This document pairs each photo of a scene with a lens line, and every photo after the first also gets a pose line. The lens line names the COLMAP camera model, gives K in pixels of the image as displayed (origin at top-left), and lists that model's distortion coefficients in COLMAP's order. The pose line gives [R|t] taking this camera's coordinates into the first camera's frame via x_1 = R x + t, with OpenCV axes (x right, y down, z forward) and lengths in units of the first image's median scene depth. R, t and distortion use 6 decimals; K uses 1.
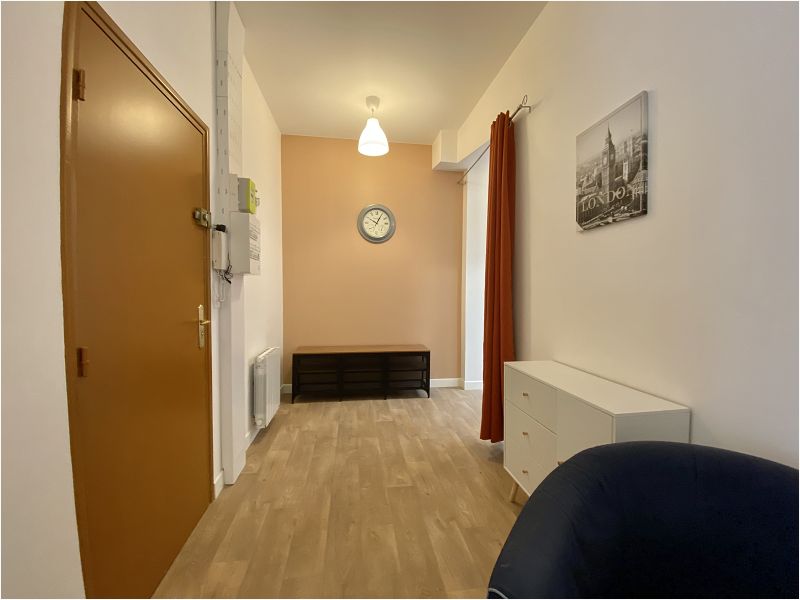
lens RADIAL K [[317.3, 0, 400.0], [0, 317.3, 300.0], [0, 0, 1]] dist [0.007907, -0.015811]
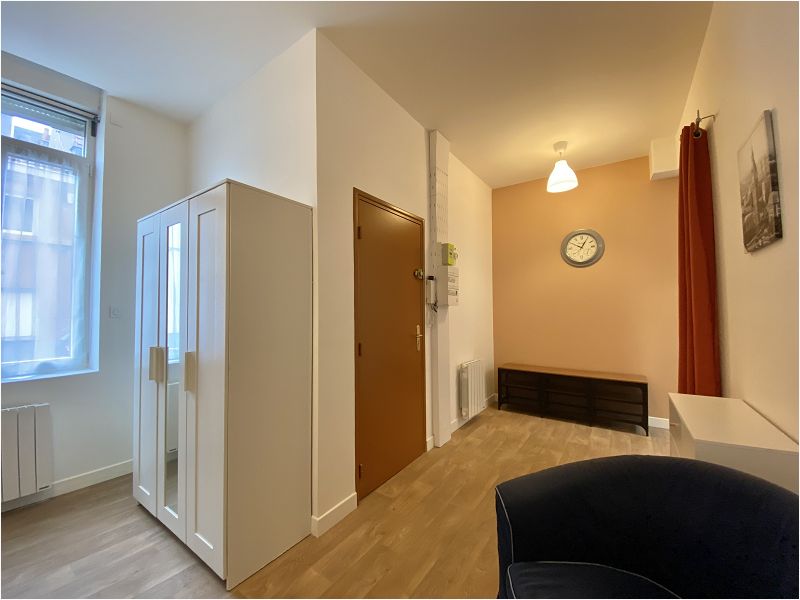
lens RADIAL K [[317.3, 0, 400.0], [0, 317.3, 300.0], [0, 0, 1]] dist [0.007907, -0.015811]
pose [[0.734250, -0.028899, -0.678263, 0.318785], [-0.014694, 0.998183, -0.058436, -0.014111], [0.678720, 0.052872, 0.732492, -0.216777]]
